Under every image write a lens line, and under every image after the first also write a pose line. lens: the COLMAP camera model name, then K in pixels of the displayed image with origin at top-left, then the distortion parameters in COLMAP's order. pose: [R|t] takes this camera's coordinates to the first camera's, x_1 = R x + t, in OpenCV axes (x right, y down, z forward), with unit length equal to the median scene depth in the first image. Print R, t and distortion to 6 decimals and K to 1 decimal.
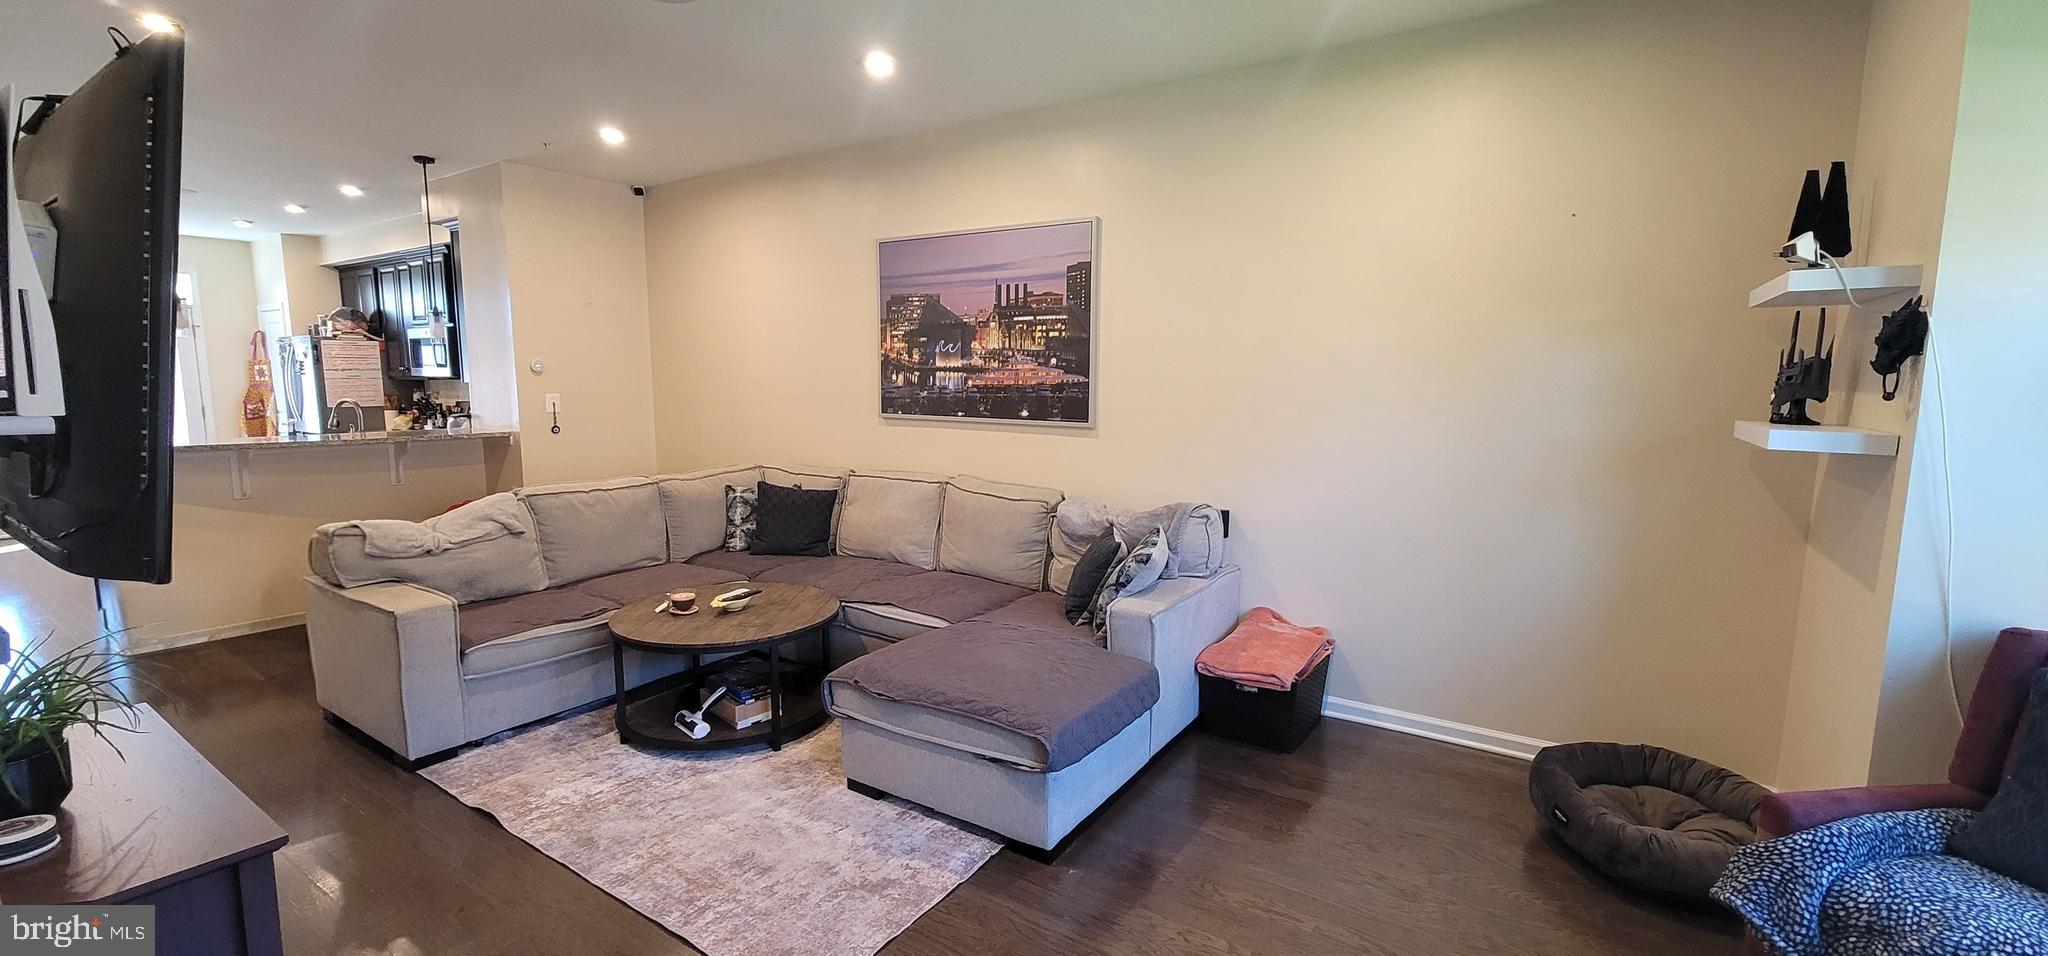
lens RADIAL K [[837.2, 0, 1018.5], [0, 837.2, 480.6], [0, 0, 1]] dist [-0.001720, -0.000259]
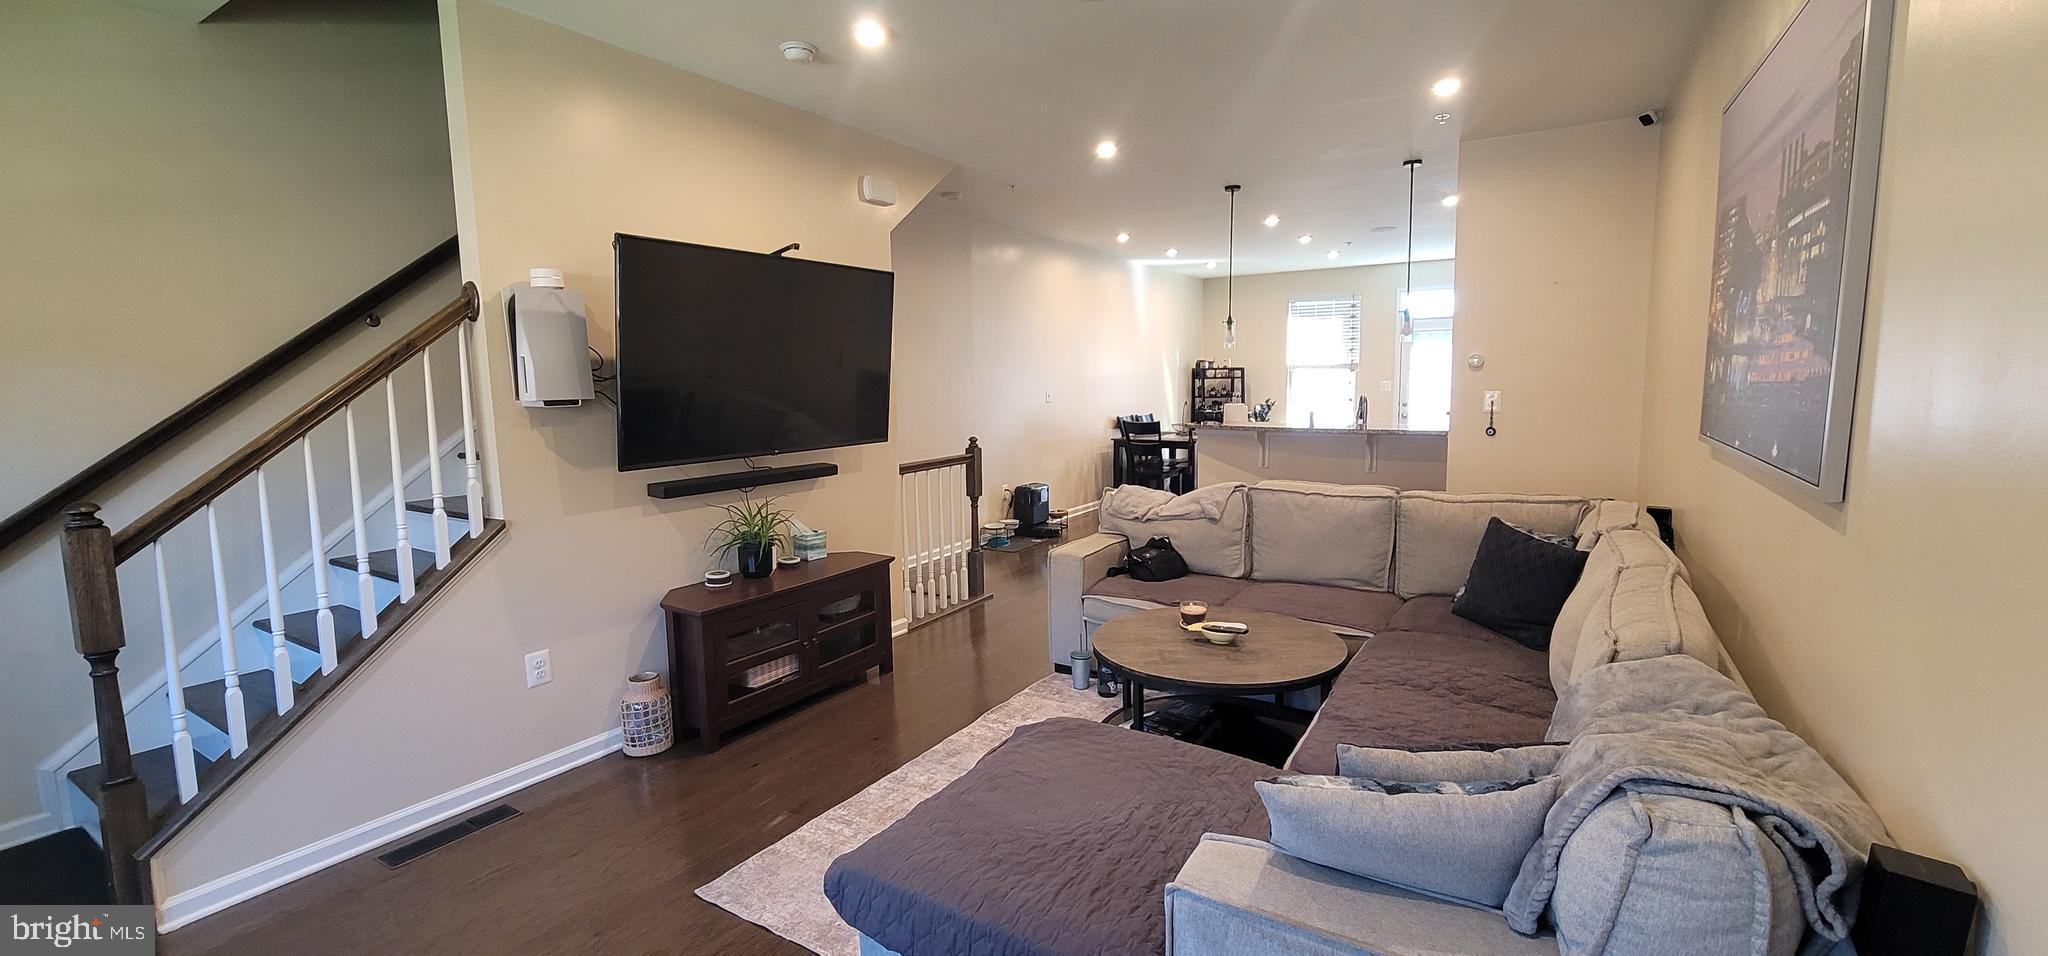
lens RADIAL K [[837.2, 0, 1019.7], [0, 837.2, 475.8], [0, 0, 1]] dist [-0.001720, -0.000259]
pose [[0.028062, 0.106157, -0.993953, 0.469518], [-0.107931, 0.988853, 0.102566, -0.077273], [0.993762, 0.104400, 0.039207, 0.704453]]
